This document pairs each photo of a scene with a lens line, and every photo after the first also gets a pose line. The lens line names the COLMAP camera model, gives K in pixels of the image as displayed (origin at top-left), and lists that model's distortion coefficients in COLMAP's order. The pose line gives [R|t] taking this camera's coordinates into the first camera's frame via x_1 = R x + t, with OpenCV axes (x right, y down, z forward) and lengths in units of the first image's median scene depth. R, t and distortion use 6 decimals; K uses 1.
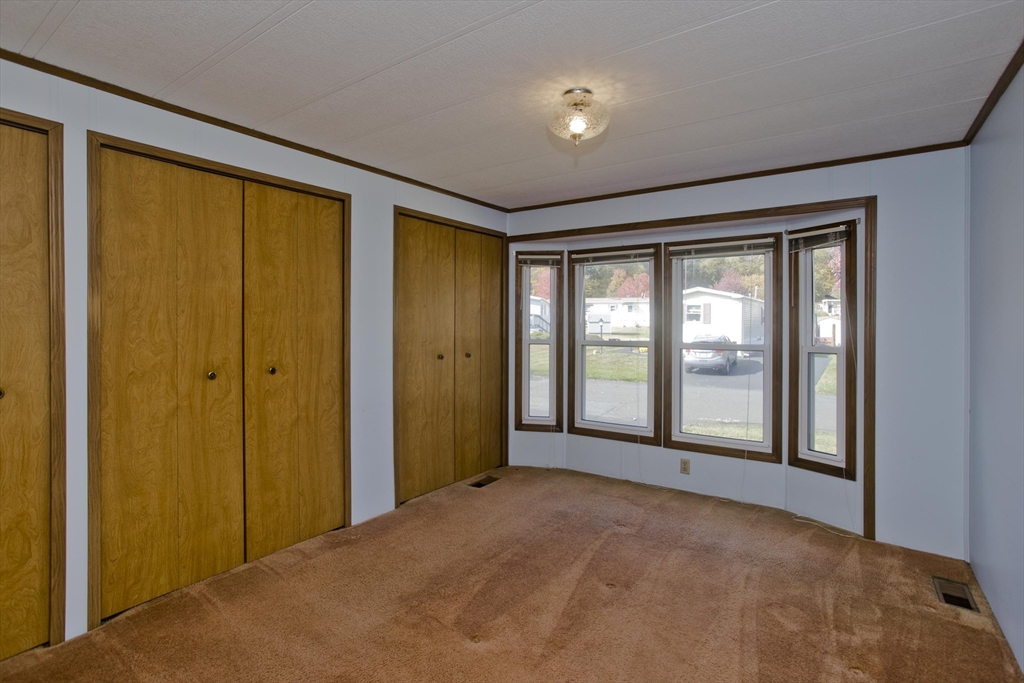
lens RADIAL K [[505.4, 0, 514.2], [0, 505.4, 331.5], [0, 0, 1]] dist [-0.050374, 0.029690]
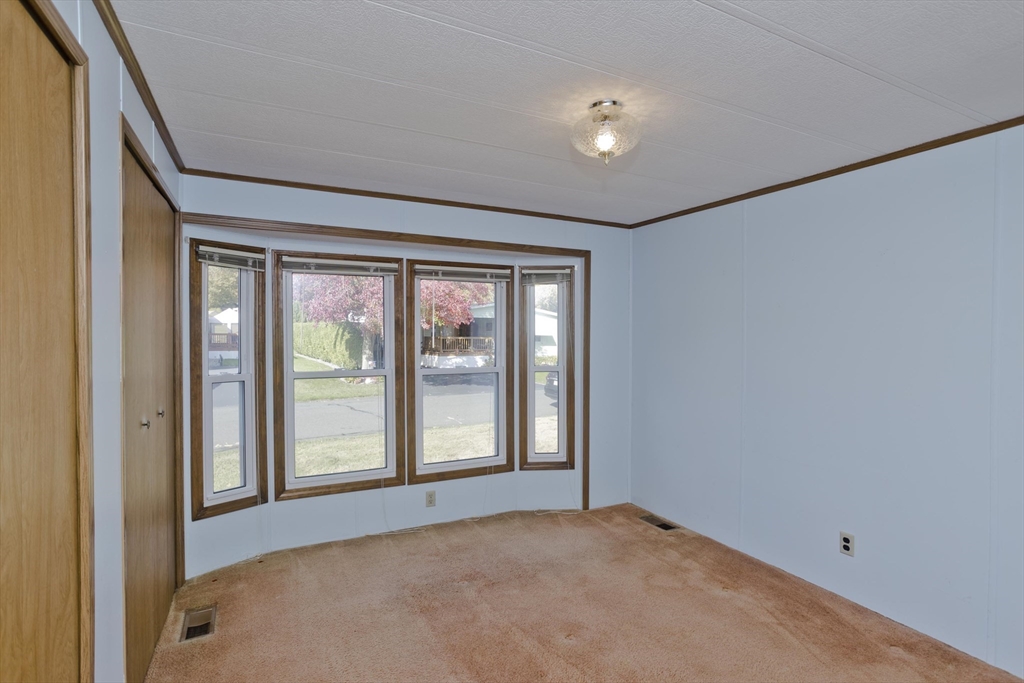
lens RADIAL K [[505.4, 0, 512.2], [0, 505.4, 344.3], [0, 0, 1]] dist [-0.050374, 0.029690]
pose [[0.464549, -0.013513, 0.885444, -0.574491], [0.018921, 0.999807, 0.005332, -0.033896], [-0.885345, 0.014277, 0.464715, 0.566281]]
